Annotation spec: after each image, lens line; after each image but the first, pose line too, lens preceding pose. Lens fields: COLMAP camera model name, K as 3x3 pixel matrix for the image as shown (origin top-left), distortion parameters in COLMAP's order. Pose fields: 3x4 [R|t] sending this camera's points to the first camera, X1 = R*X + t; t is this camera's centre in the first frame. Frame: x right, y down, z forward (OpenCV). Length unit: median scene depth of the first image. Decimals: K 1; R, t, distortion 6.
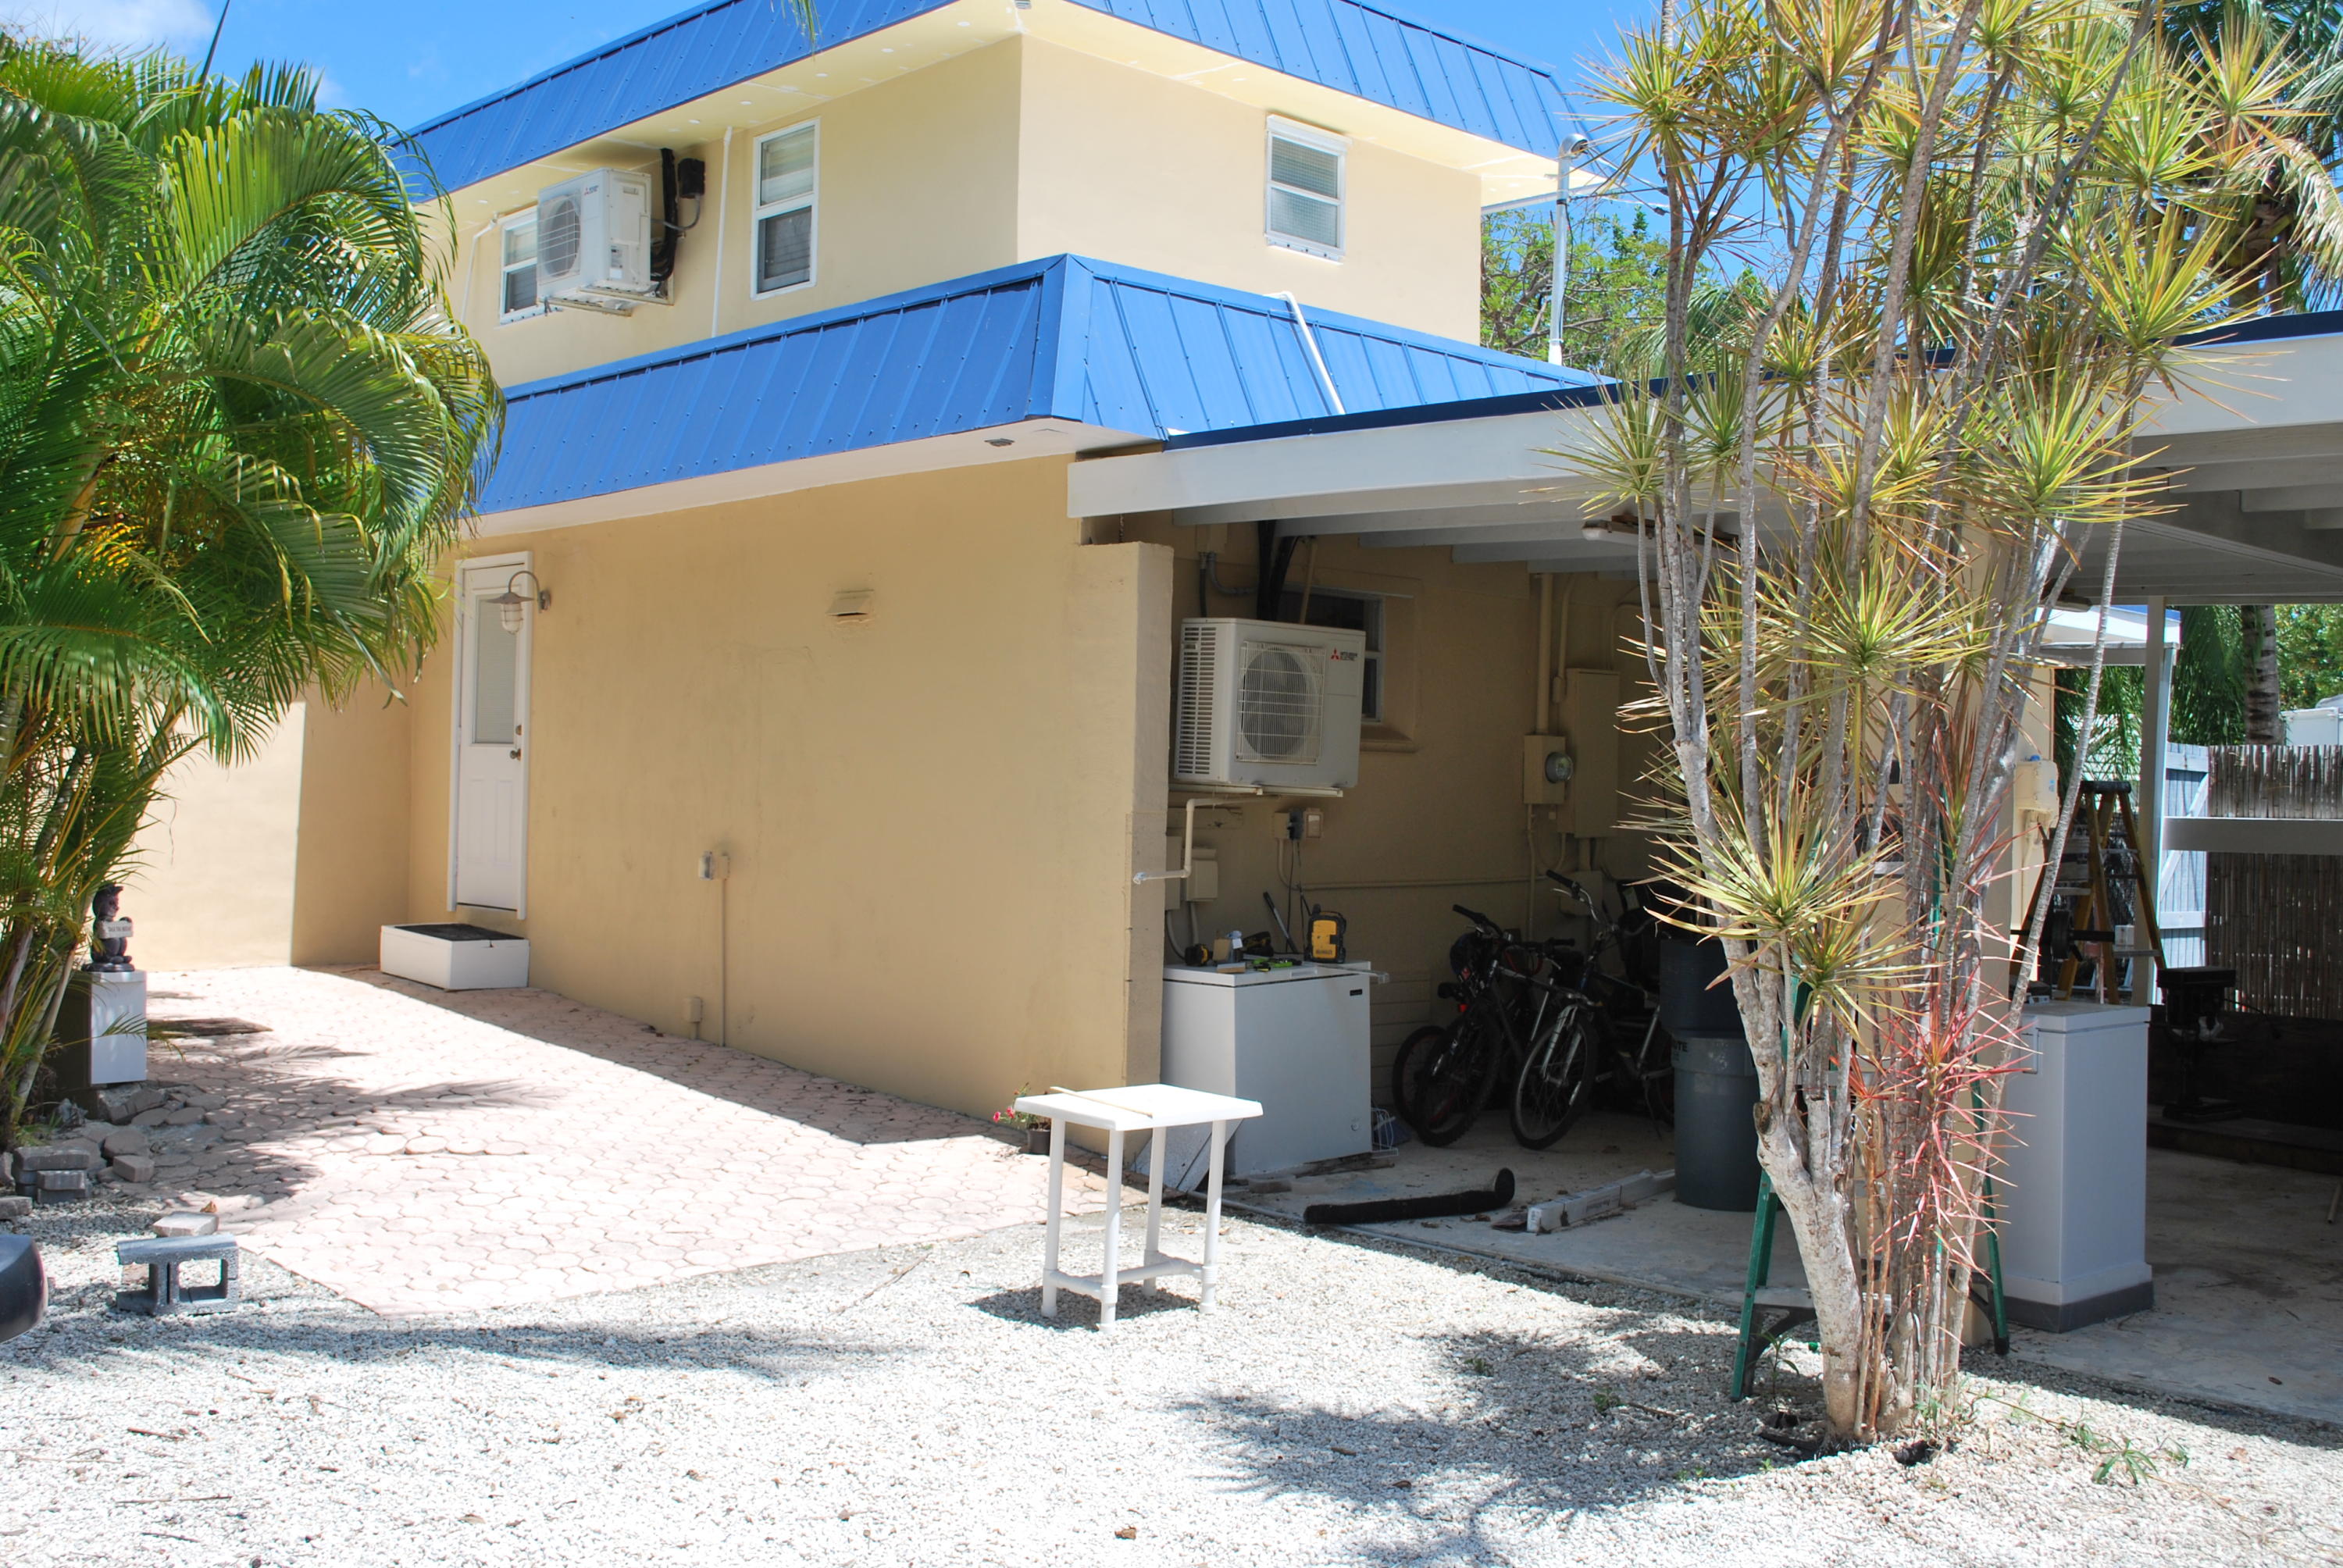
lens RADIAL K [[2288.2, 0, 1171.5], [0, 2288.2, 784.0], [0, 0, 1]] dist [-0.021665, -0.004933]
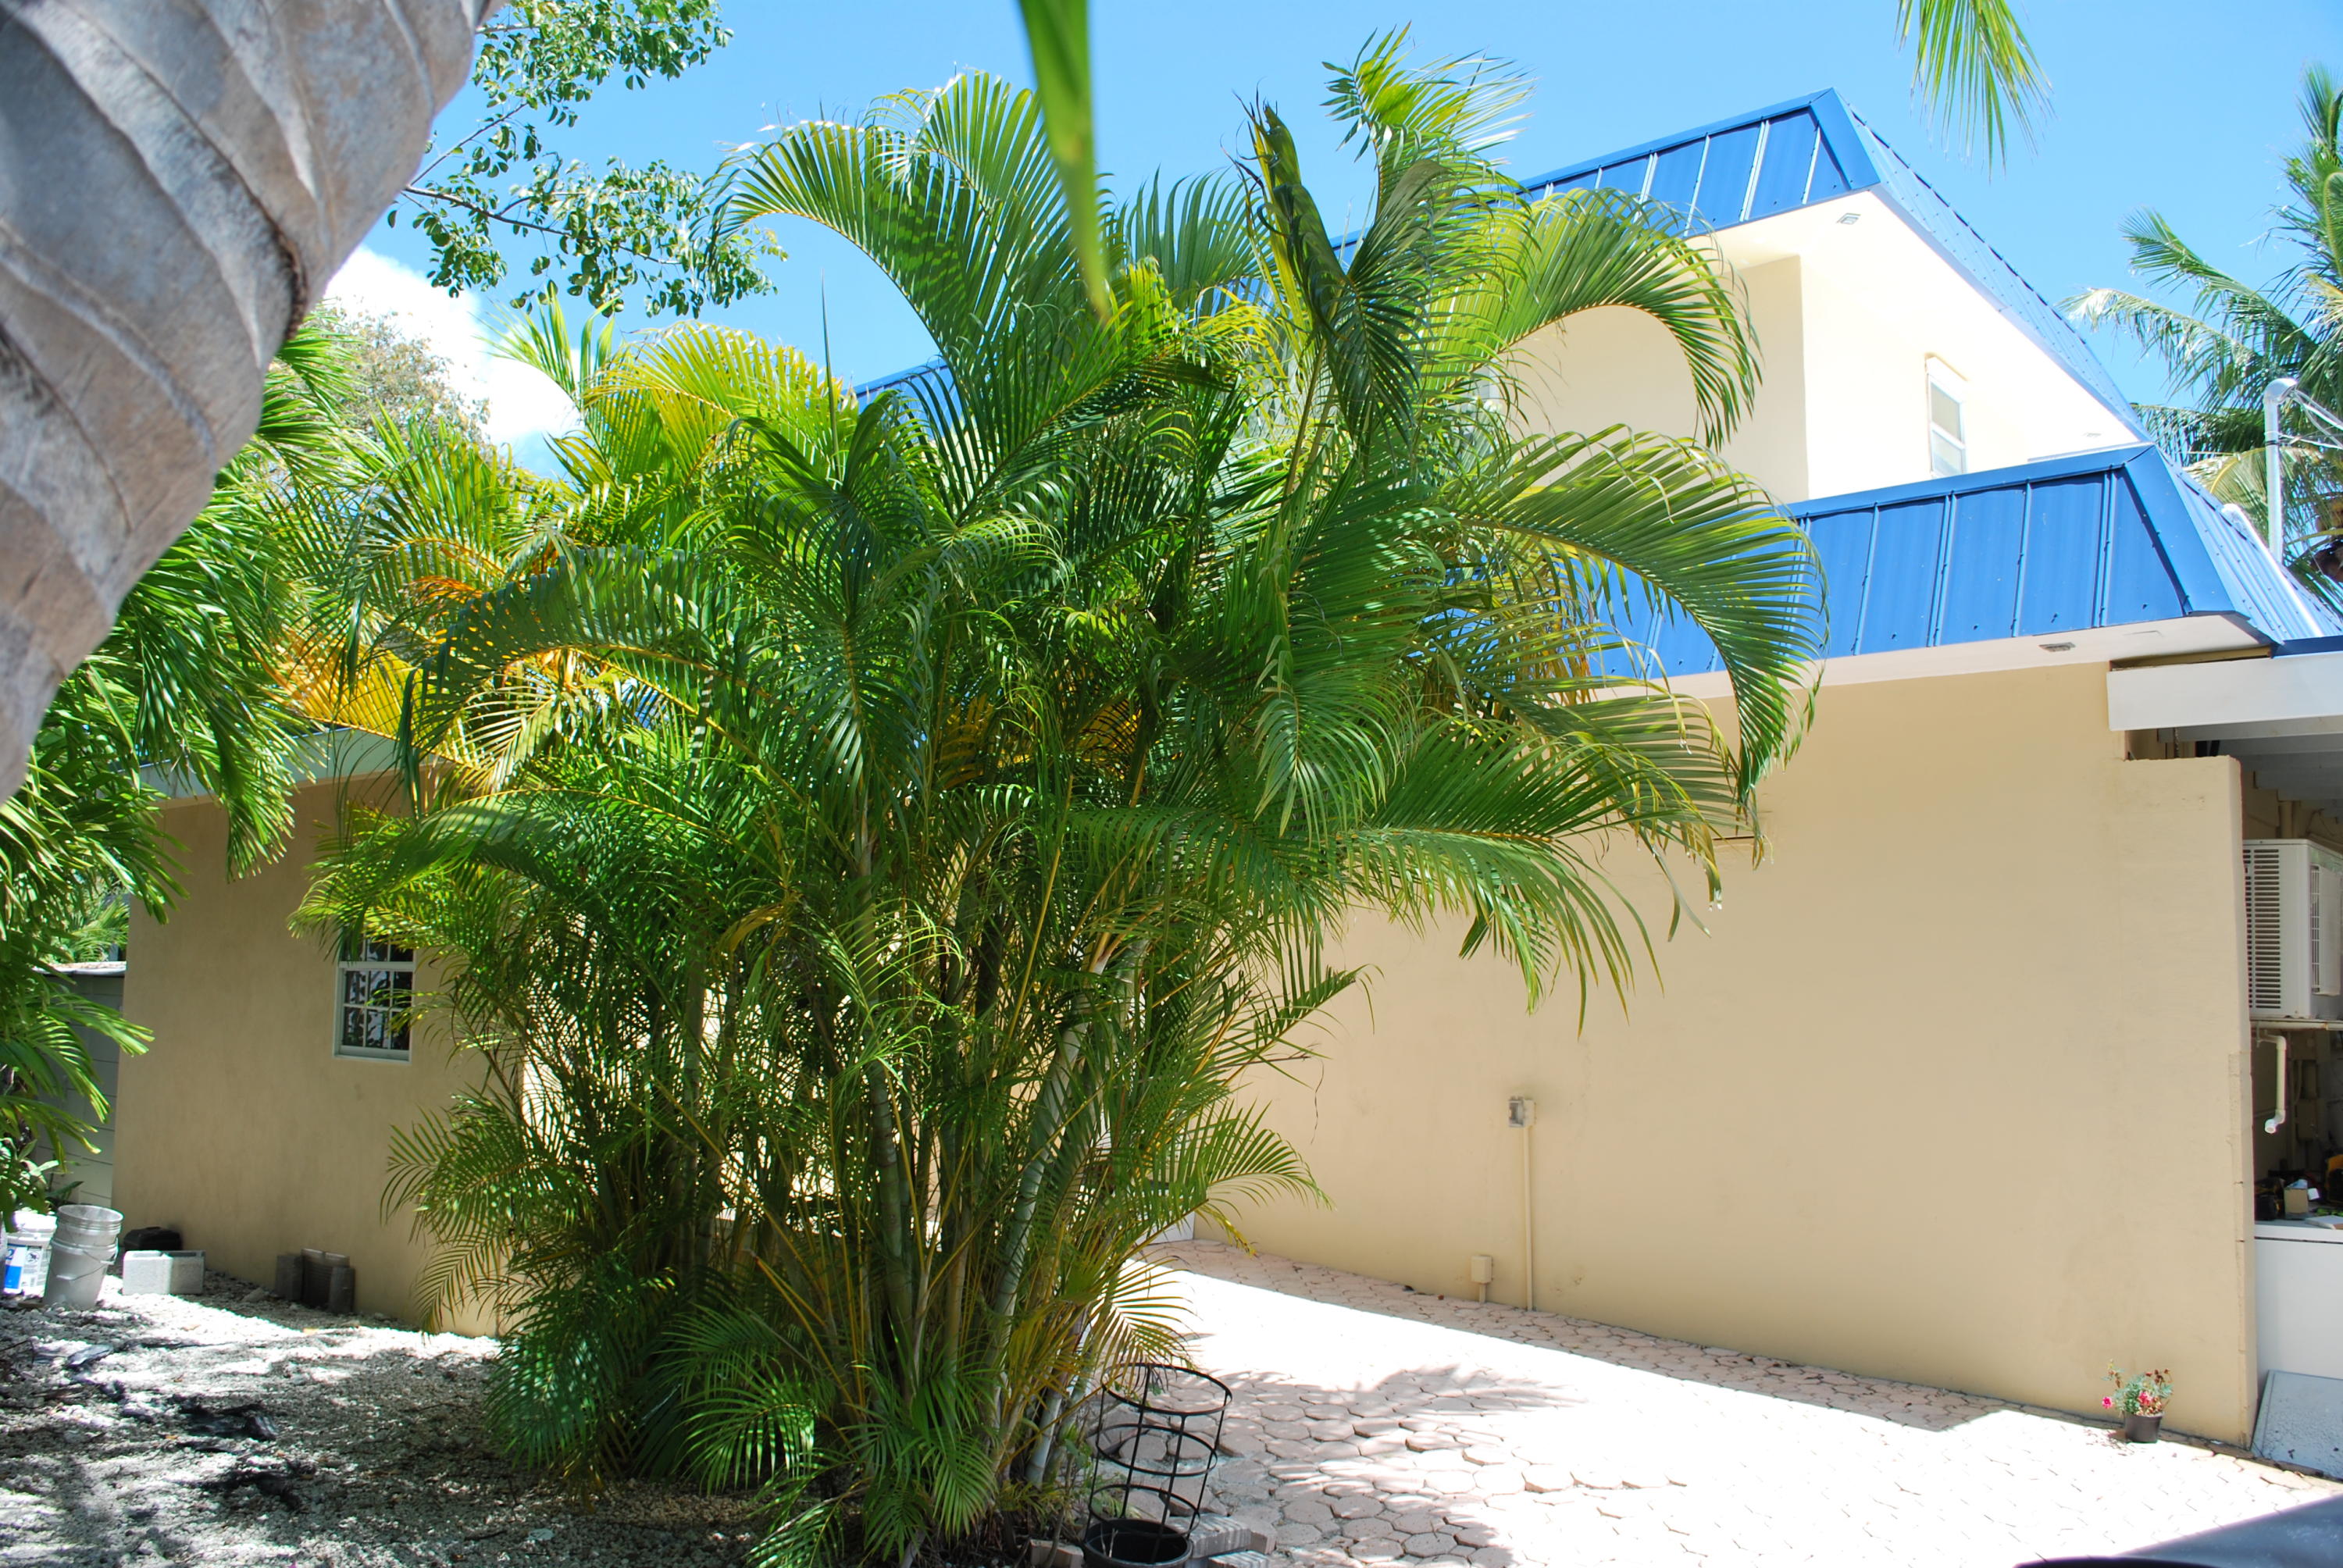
lens RADIAL K [[1882.7, 0, 1171.5], [0, 1882.7, 784.0], [0, 0, 1]] dist [-0.086297, 0.011078]
pose [[0.995722, 0.008343, 0.092018, -0.466613], [0.002183, 0.993513, -0.113701, -0.010994], [-0.092370, 0.113415, 0.989245, 0.290302]]
